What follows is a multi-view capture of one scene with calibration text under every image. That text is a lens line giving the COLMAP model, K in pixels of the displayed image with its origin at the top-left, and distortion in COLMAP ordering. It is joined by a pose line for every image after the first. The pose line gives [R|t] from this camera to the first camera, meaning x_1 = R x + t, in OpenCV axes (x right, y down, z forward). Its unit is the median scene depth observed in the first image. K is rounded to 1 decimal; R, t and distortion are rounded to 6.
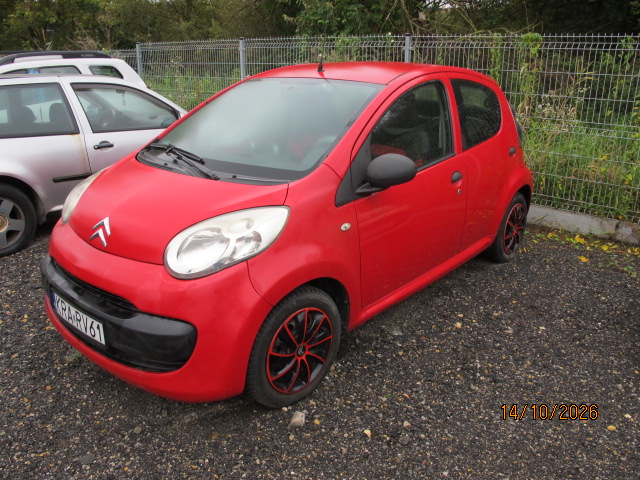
lens RADIAL K [[541.0, 0, 320.0], [0, 541.0, 240.0], [0, 0, 1]] dist [-0.157548, 0.129009]
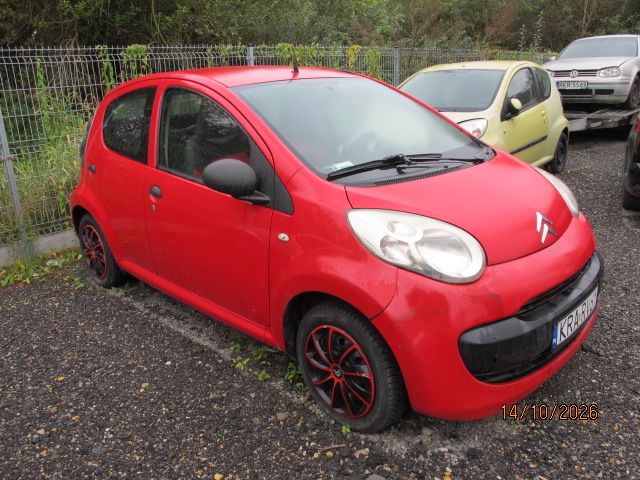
lens RADIAL K [[541.0, 0, 320.0], [0, 541.0, 240.0], [0, 0, 1]] dist [-0.157548, 0.129009]
pose [[0.046258, -0.306852, 0.950633, -1.316213], [0.361298, 0.892364, 0.270463, -0.389007], [-0.931302, 0.330951, 0.152144, 1.221214]]
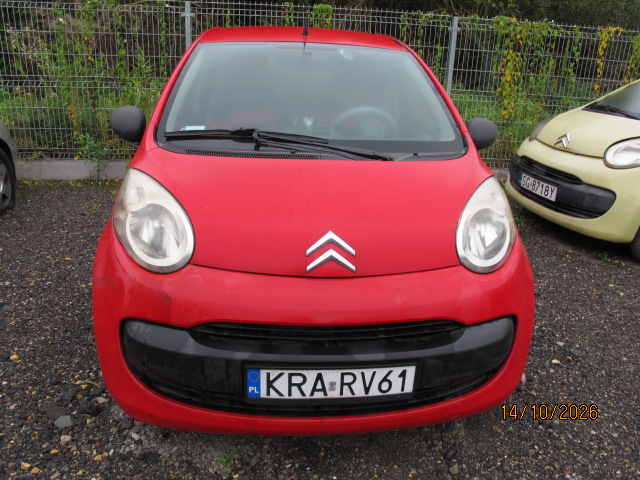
lens RADIAL K [[541.0, 0, 320.0], [0, 541.0, 240.0], [0, 0, 1]] dist [-0.157548, 0.129009]
pose [[0.681367, -0.229849, 0.694916, -0.900253], [0.198677, 0.971848, 0.126643, -0.123399], [-0.704462, 0.051774, 0.707851, 0.503212]]
